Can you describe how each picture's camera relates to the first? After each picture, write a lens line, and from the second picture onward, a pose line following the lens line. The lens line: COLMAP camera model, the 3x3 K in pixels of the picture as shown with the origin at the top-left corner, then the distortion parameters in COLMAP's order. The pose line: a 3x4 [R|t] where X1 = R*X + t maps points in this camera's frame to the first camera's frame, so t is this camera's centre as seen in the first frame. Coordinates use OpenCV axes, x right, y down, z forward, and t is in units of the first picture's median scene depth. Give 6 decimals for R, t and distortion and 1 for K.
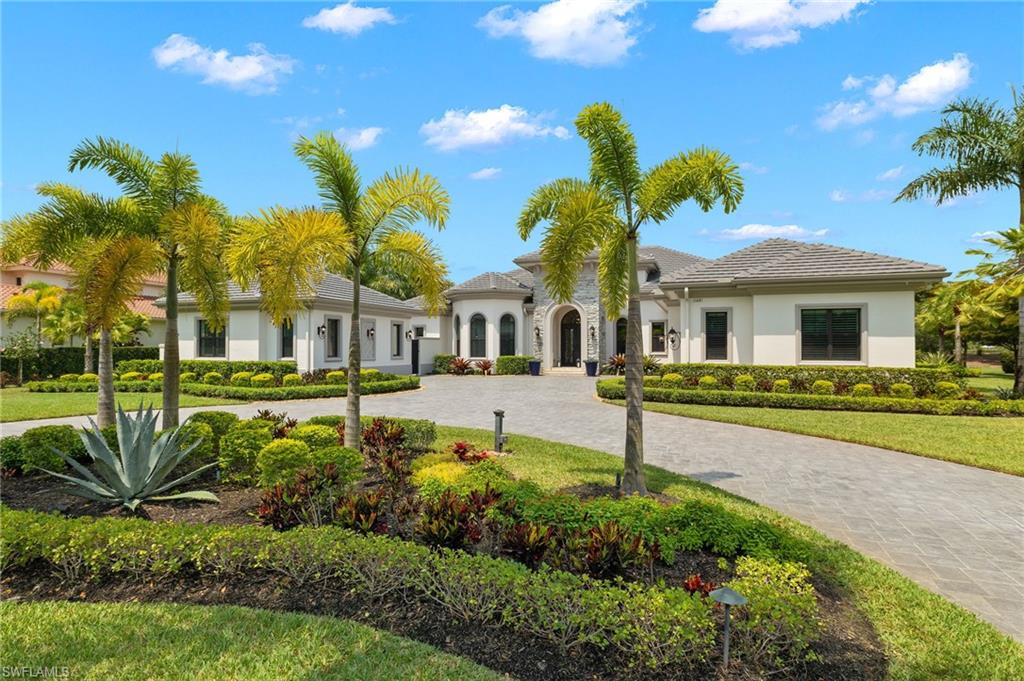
lens RADIAL K [[525.5, 0, 512.3], [0, 525.5, 348.2], [0, 0, 1]] dist [0.000330, -0.000244]
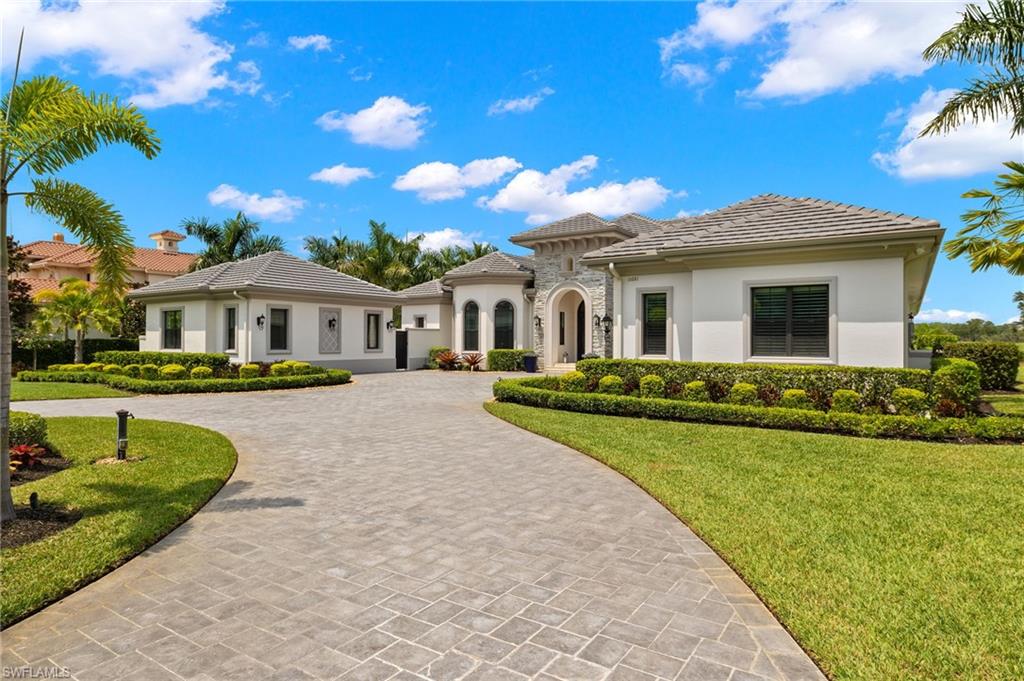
lens RADIAL K [[586.5, 0, 512.0], [0, 586.5, 342.1], [0, 0, 1]] dist [0.002646, 0.000712]
pose [[0.972229, 0.002075, -0.234023, 0.318918], [-0.001910, 0.999998, 0.000932, 0.002486], [0.234024, -0.000459, 0.972231, 0.087758]]
